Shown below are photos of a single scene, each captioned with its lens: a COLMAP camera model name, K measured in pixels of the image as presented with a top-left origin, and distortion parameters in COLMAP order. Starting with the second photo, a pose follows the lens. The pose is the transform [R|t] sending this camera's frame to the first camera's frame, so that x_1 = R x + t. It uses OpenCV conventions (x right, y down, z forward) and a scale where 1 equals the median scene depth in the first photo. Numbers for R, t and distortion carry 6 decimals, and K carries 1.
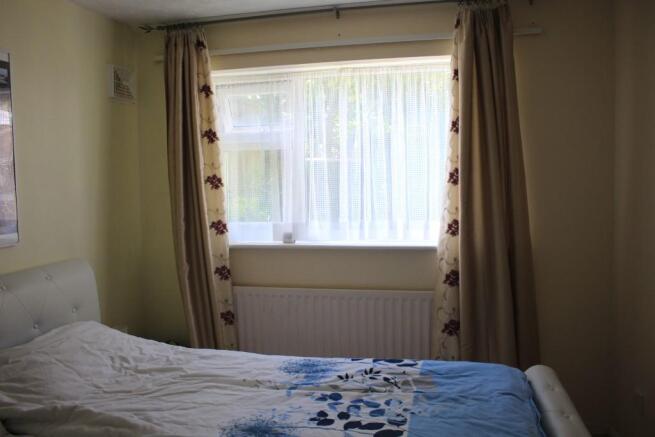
lens RADIAL K [[553.6, 0, 327.5], [0, 553.6, 218.5], [0, 0, 1]] dist [-0.176309, 0.171792]
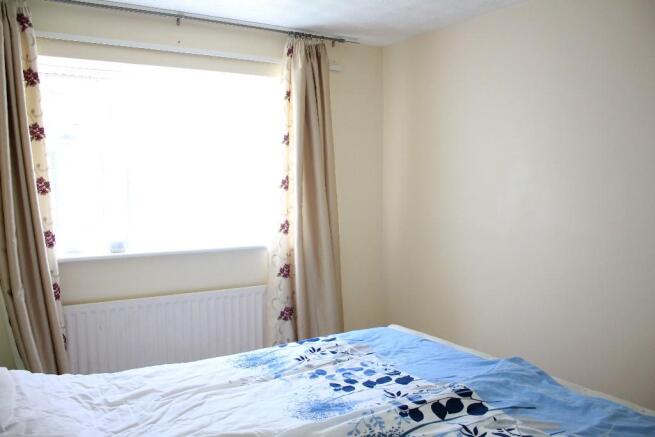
lens RADIAL K [[553.6, 0, 327.5], [0, 553.6, 218.5], [0, 0, 1]] dist [-0.176309, 0.171792]
pose [[0.702317, -0.029381, 0.711258, -0.528994], [0.042820, 0.999082, -0.001011, 0.003382], [-0.710576, 0.031166, 0.702930, 0.114557]]
